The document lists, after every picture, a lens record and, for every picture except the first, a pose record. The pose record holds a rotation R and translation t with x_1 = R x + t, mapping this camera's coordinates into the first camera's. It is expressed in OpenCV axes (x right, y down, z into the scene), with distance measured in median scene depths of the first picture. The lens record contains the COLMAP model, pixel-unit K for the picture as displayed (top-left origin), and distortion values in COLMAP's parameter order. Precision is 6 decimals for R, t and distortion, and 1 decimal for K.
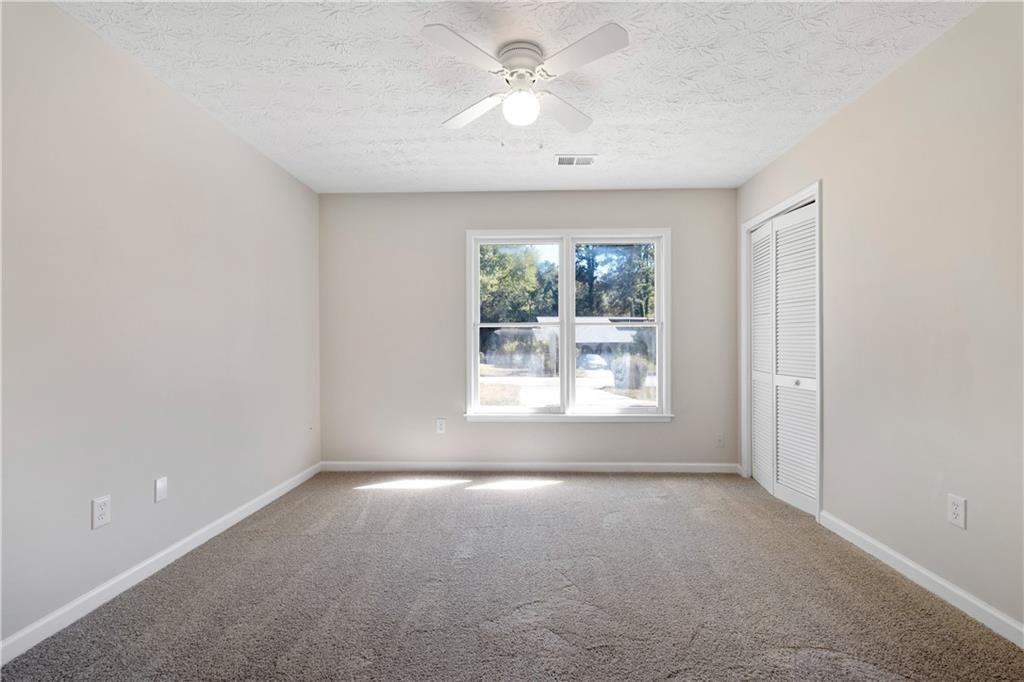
lens RADIAL K [[456.0, 0, 512.0], [0, 456.0, 341.0], [0, 0, 1]] dist [0.000087, -0.000736]
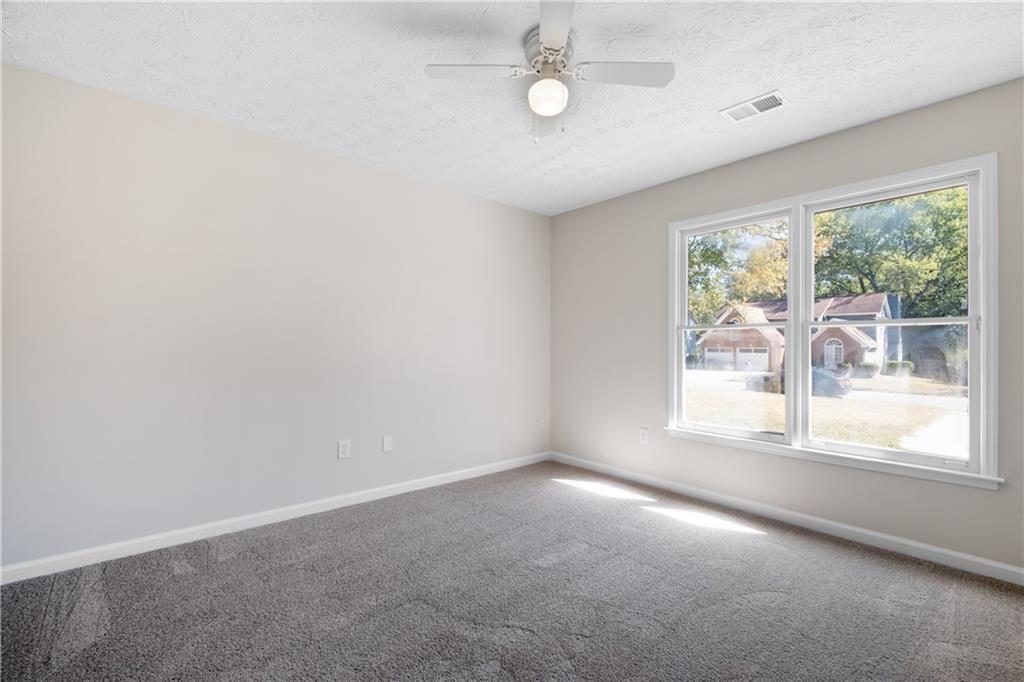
lens RADIAL K [[443.3, 0, 513.1], [0, 443.3, 343.2], [0, 0, 1]] dist [-0.001157, -0.000582]
pose [[0.685959, 0.002729, -0.727635, 0.349559], [-0.005649, 0.999983, -0.001575, -0.003574], [0.727618, 0.005191, 0.685962, 0.184493]]
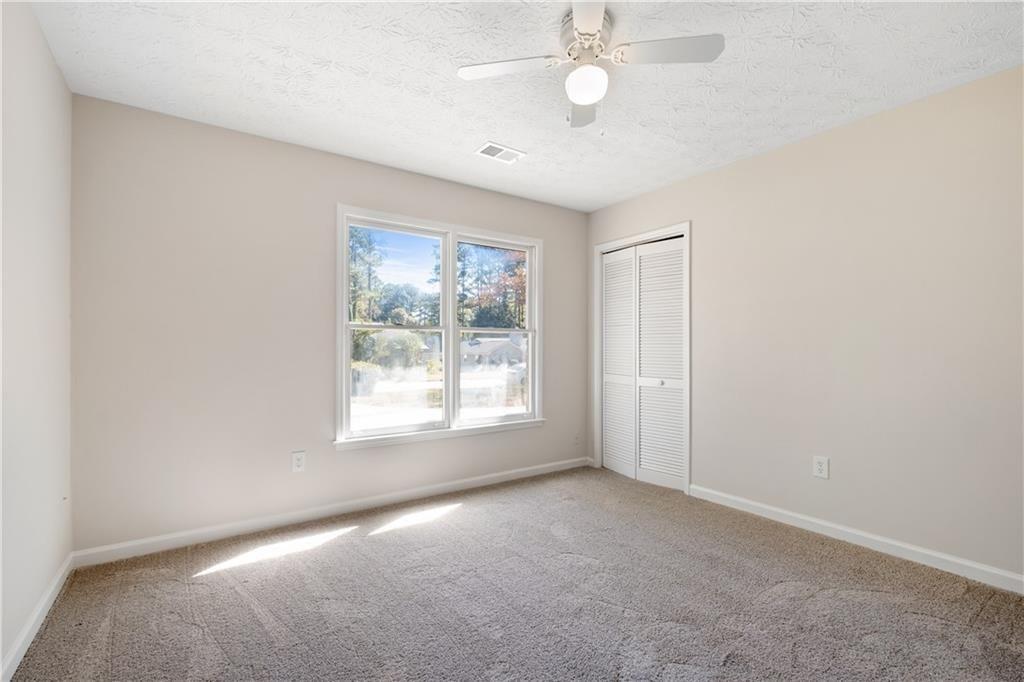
lens RADIAL K [[456.4, 0, 513.7], [0, 456.4, 346.1], [0, 0, 1]] dist [-0.000799, -0.000698]
pose [[0.803260, 0.005514, 0.595602, -0.340090], [-0.005598, 0.999983, -0.001707, -0.002505], [-0.595602, -0.001964, 0.803278, 0.210463]]
